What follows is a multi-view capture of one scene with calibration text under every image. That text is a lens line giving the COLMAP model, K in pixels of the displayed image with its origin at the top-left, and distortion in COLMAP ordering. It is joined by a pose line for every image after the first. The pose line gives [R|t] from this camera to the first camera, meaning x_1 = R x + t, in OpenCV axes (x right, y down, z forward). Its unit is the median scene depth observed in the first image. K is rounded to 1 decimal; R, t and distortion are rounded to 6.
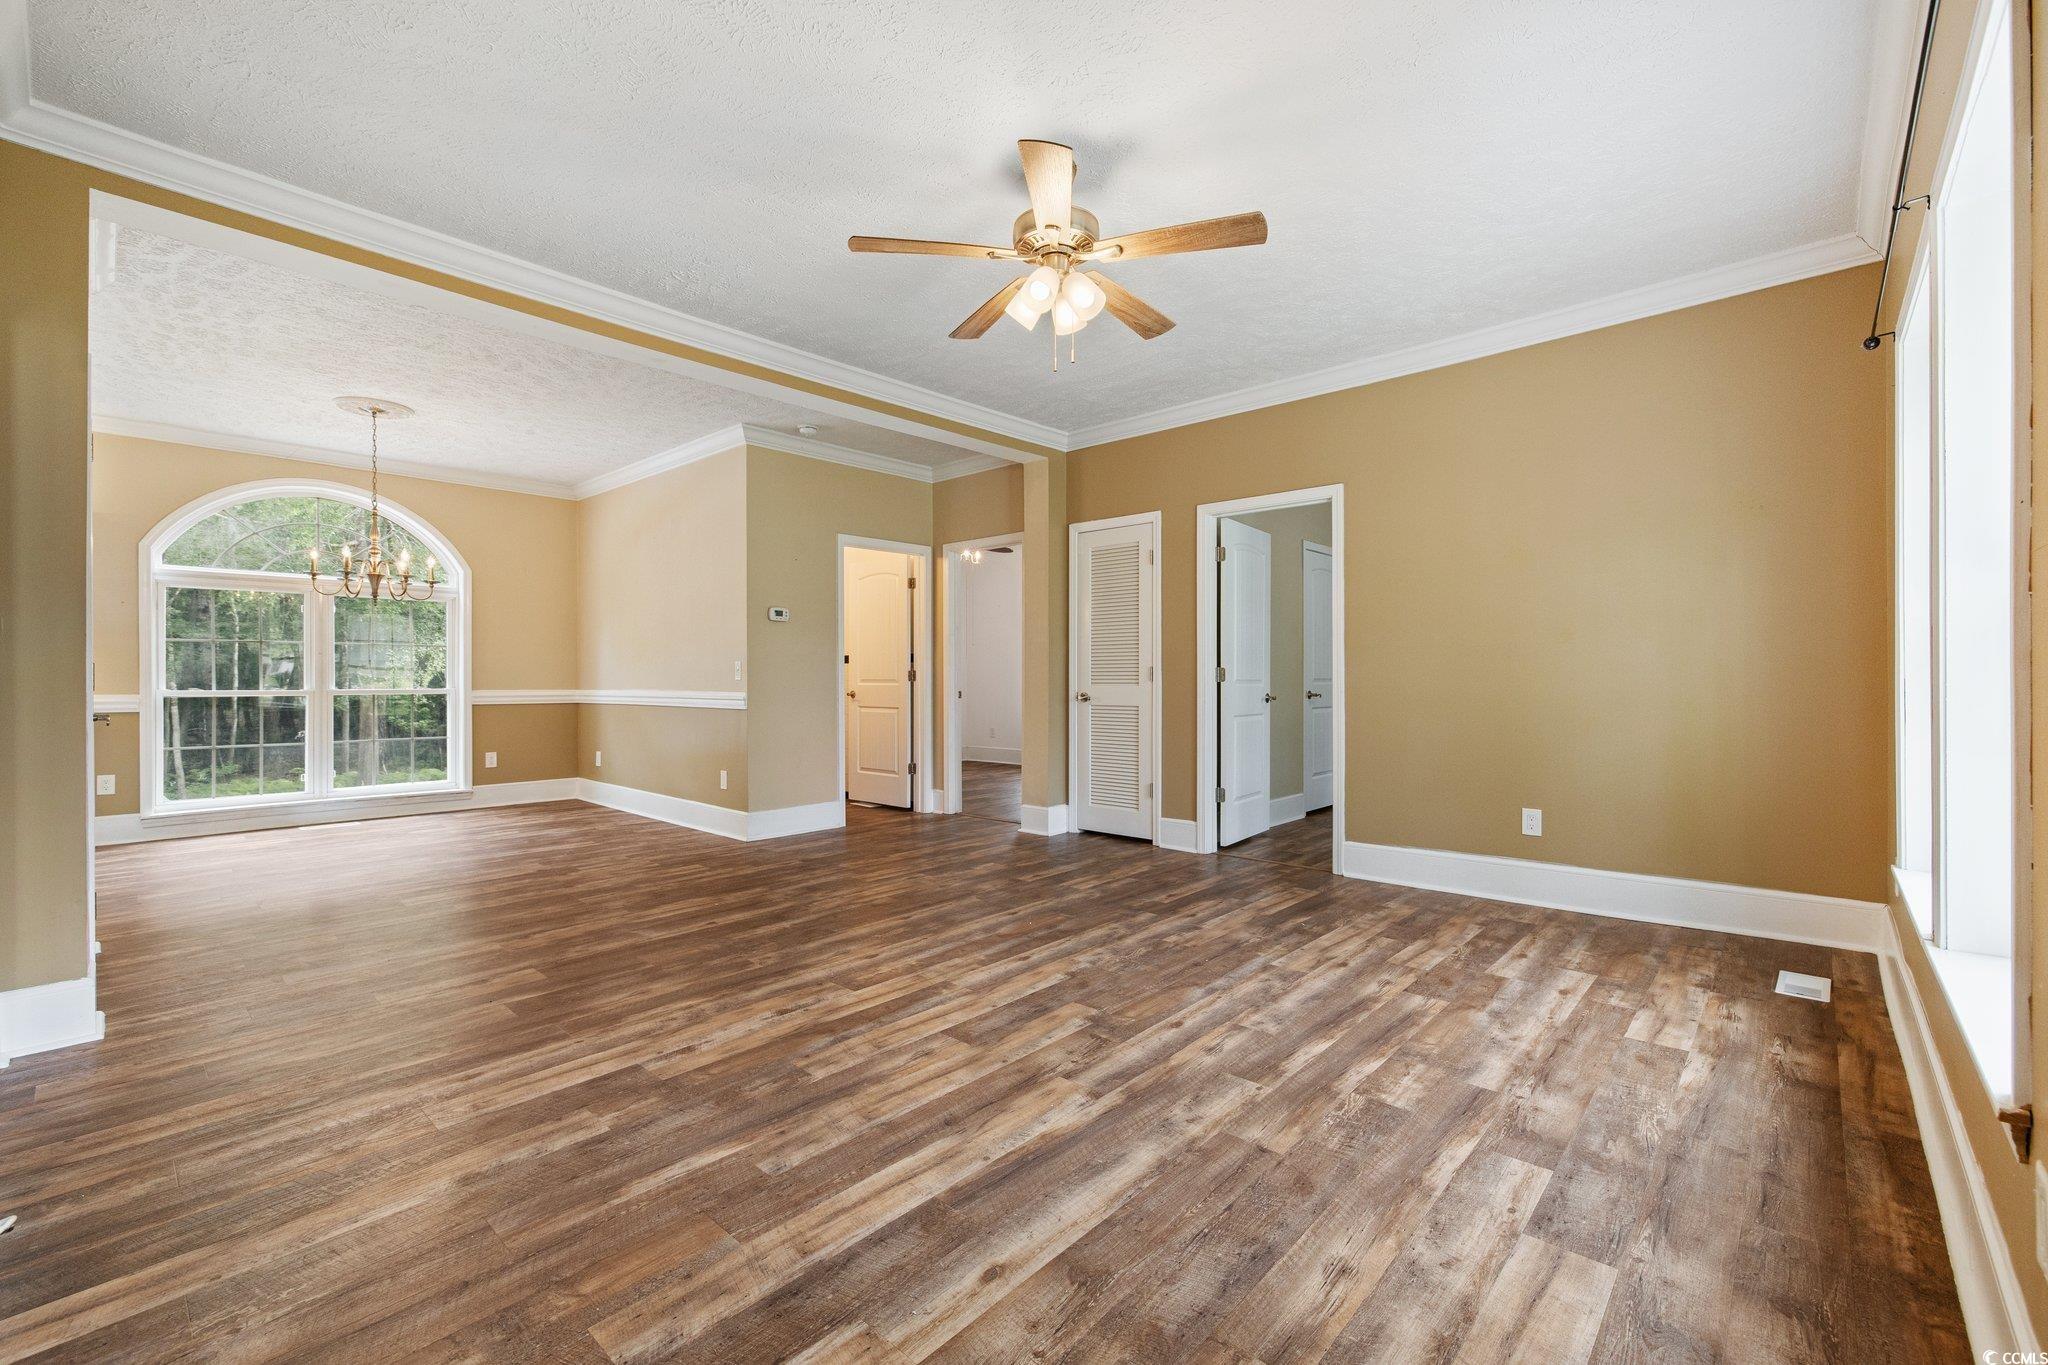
lens RADIAL K [[867.4, 0, 1020.7], [0, 867.4, 679.3], [0, 0, 1]] dist [-0.003918, -0.000573]
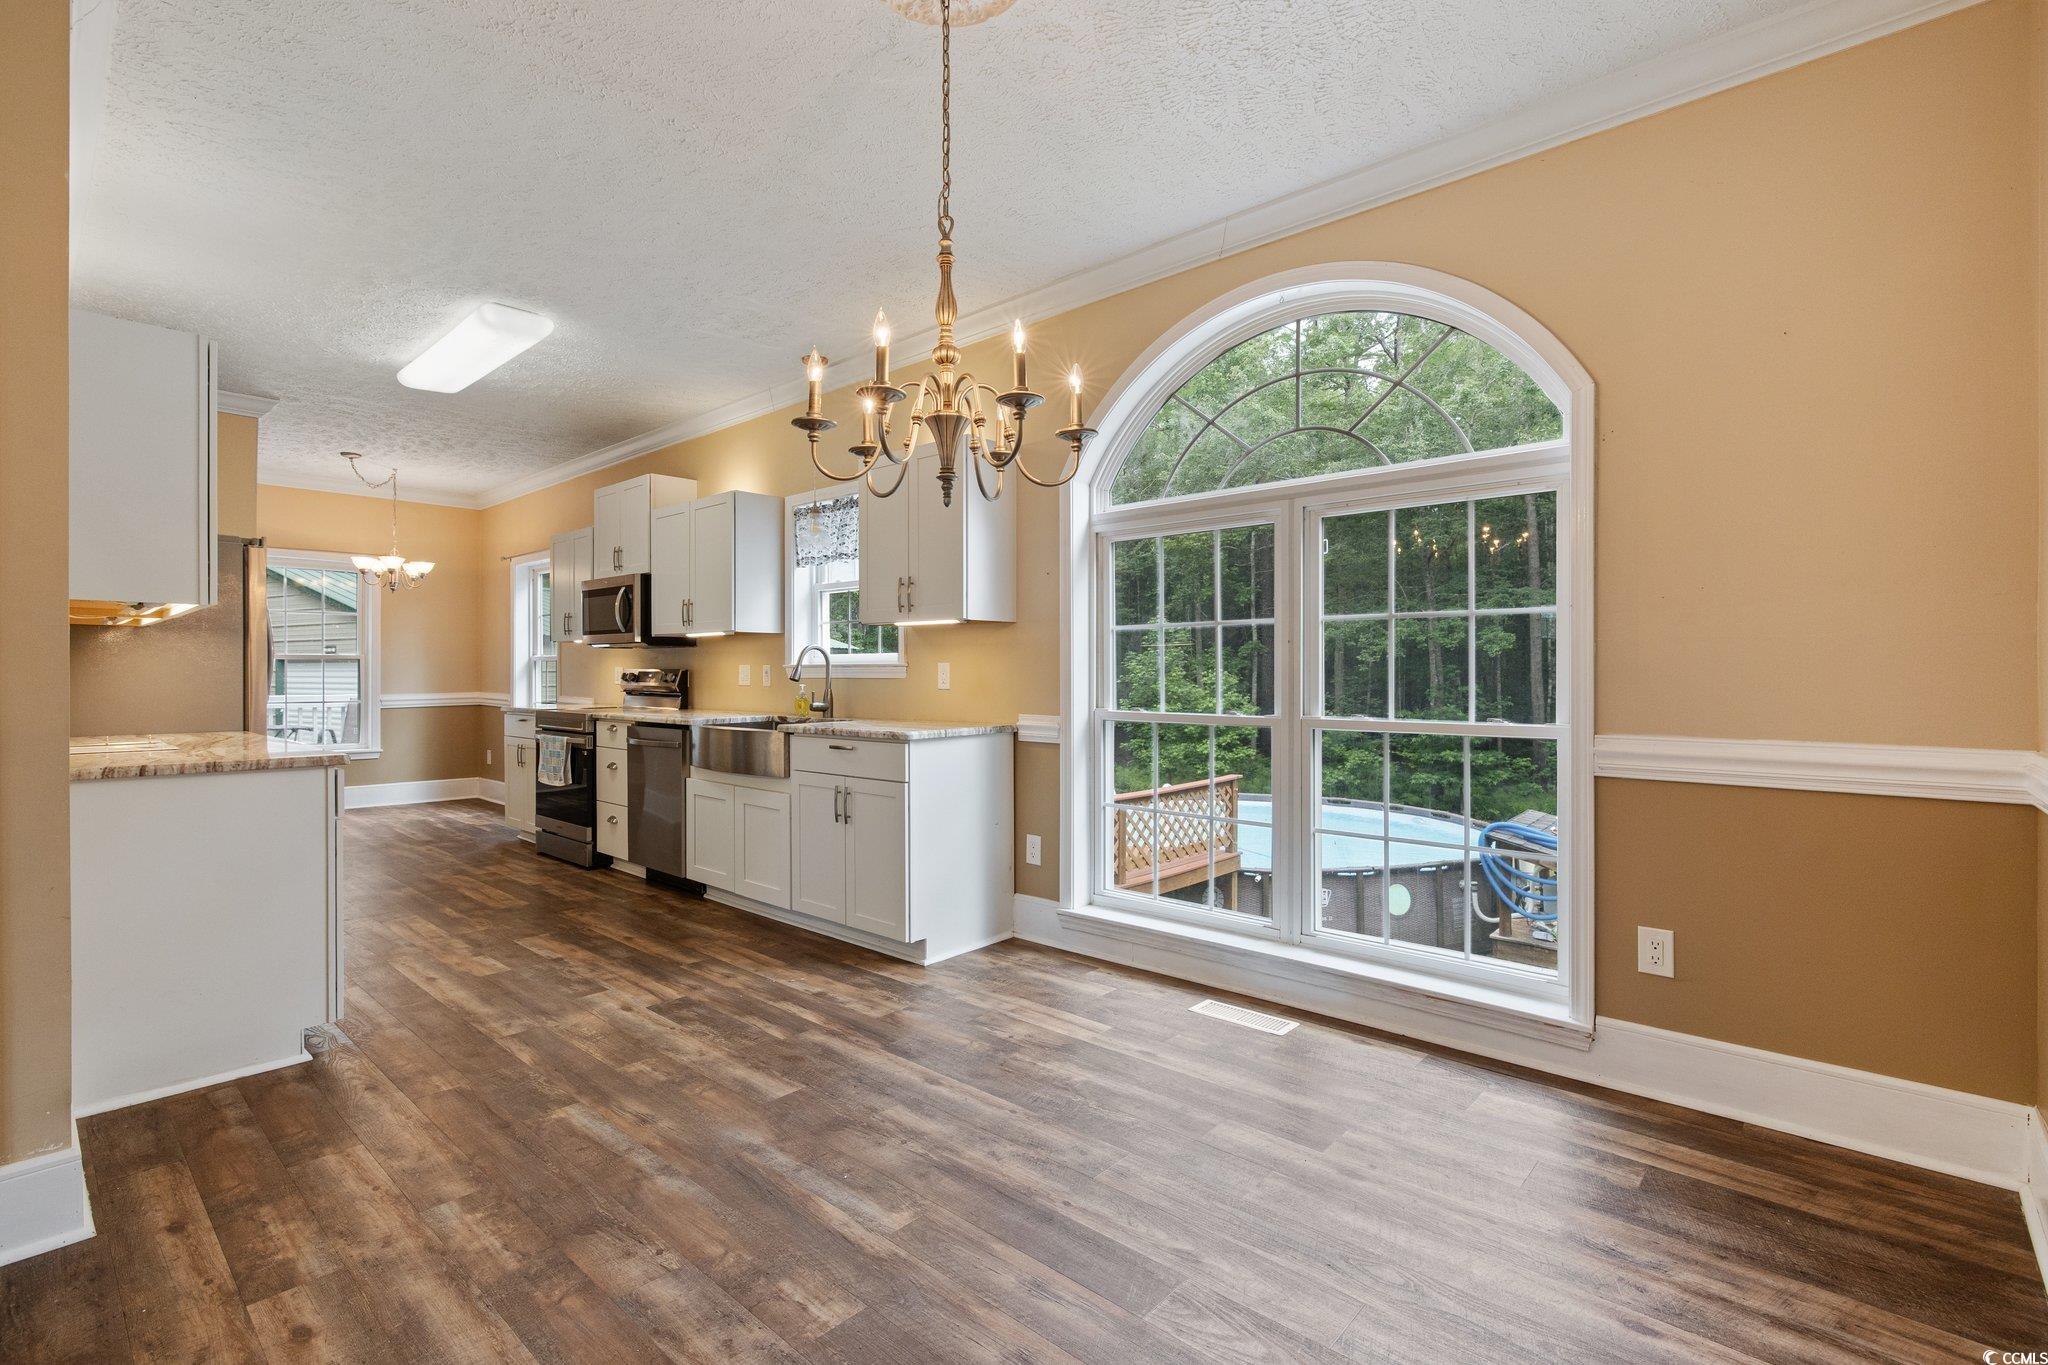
lens RADIAL K [[923.3, 0, 1002.0], [0, 923.3, 673.0], [0, 0, 1]] dist [-0.009261, 0.000573]
pose [[-0.000904, -0.000942, -0.999999, -0.270059], [-0.001215, 0.999999, -0.000941, -0.010370], [0.999999, 0.001214, -0.000905, 0.758906]]
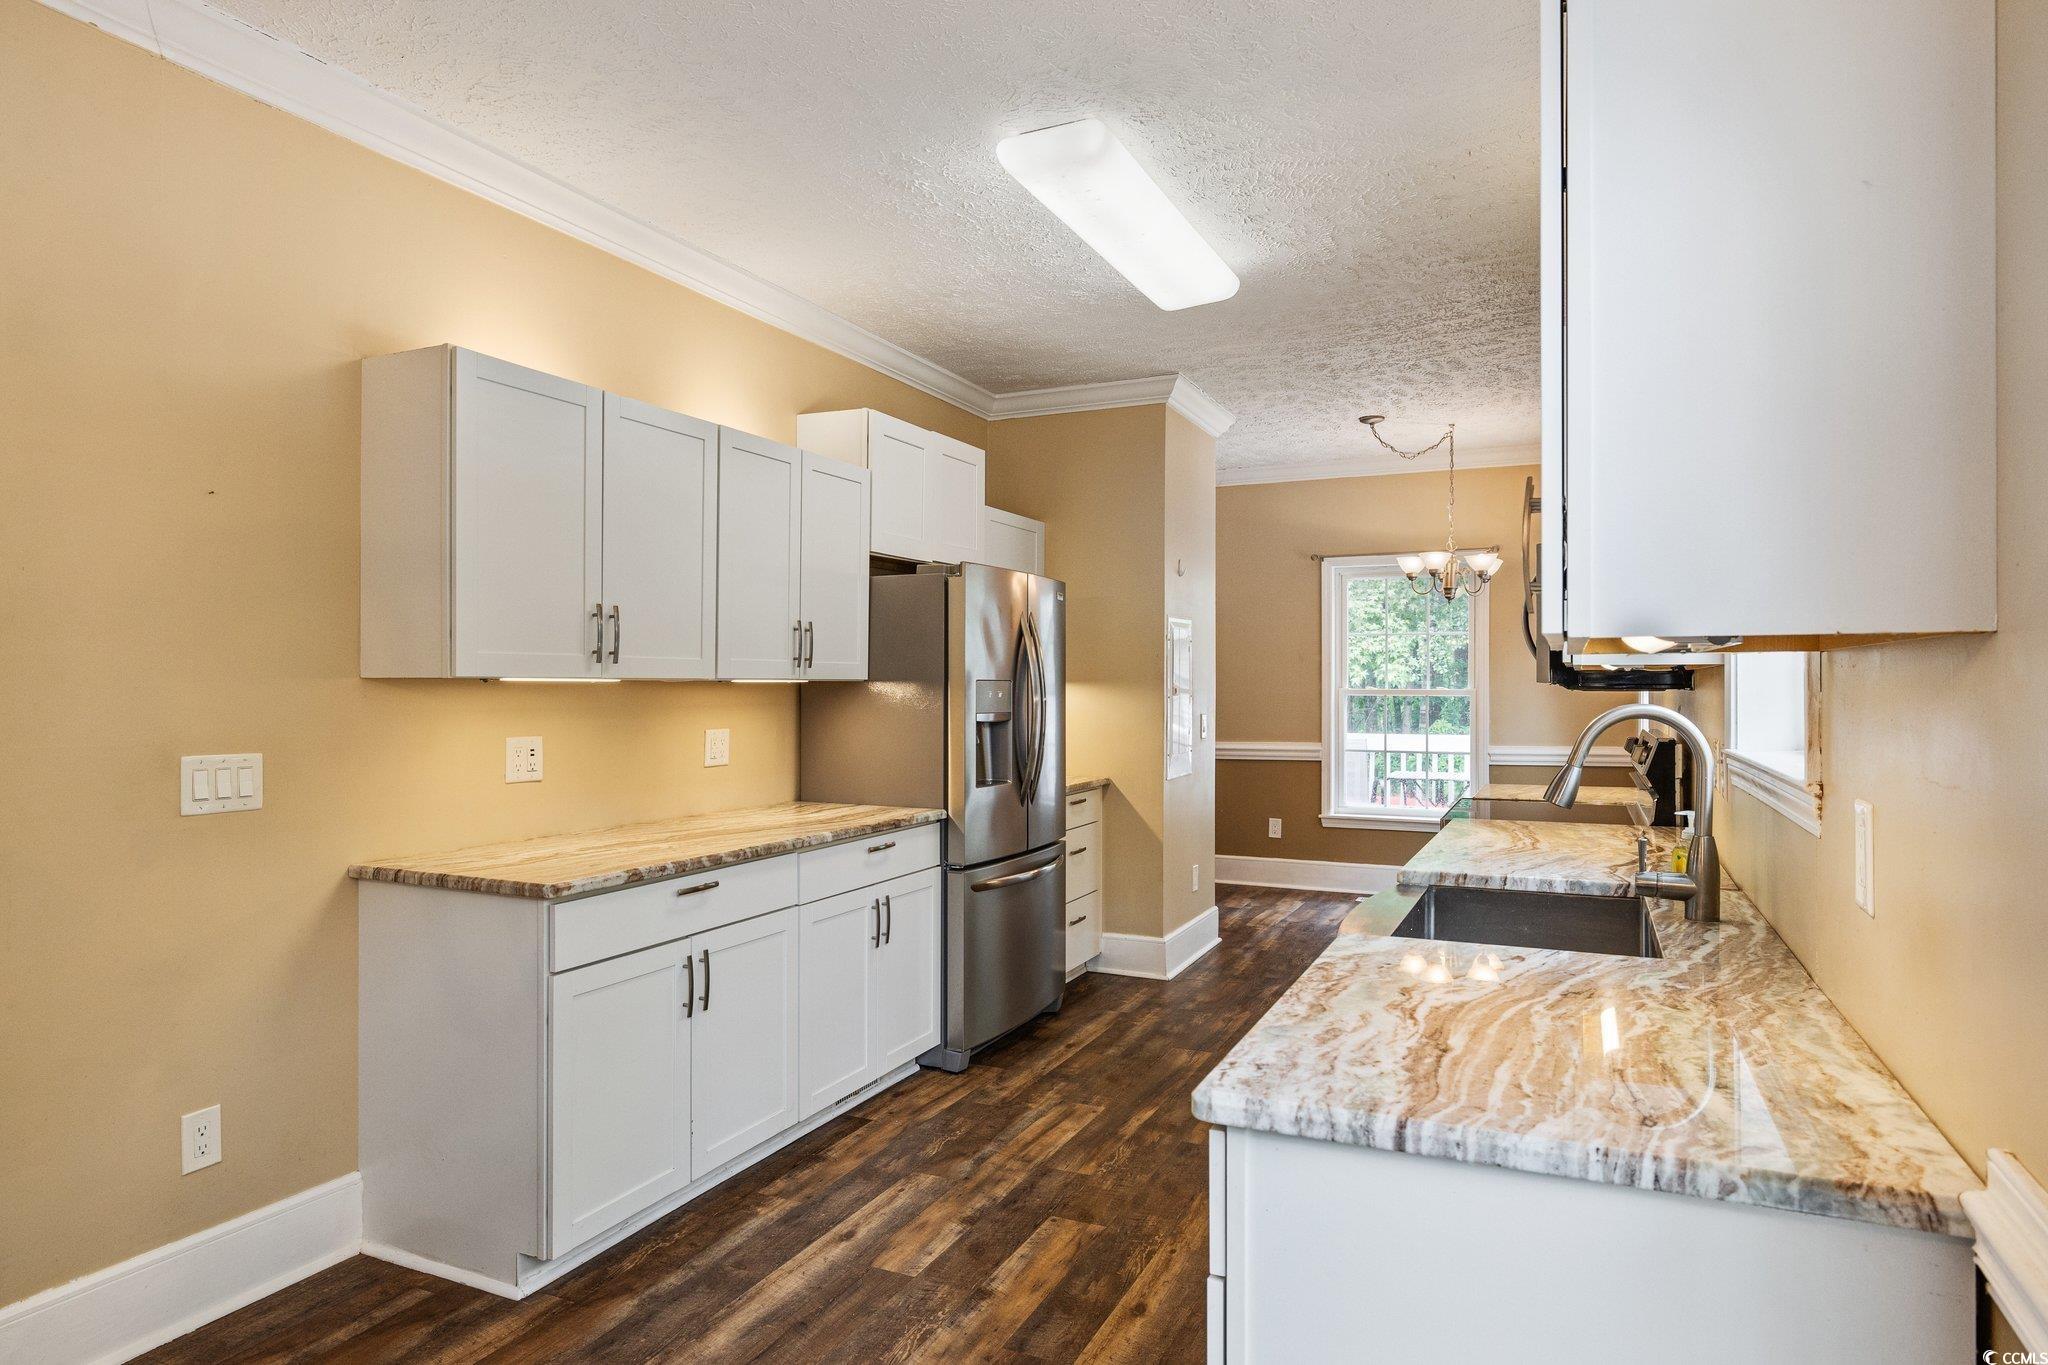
lens RADIAL K [[1200.1, 0, 1011.3], [0, 1200.1, 686.1], [0, 0, 1]] dist [-0.001762, -0.001228]
pose [[-0.953381, -0.003874, -0.301746, -0.687563], [-0.006044, 0.999962, 0.006257, -0.038952], [0.301710, 0.007788, -0.953368, 0.862395]]
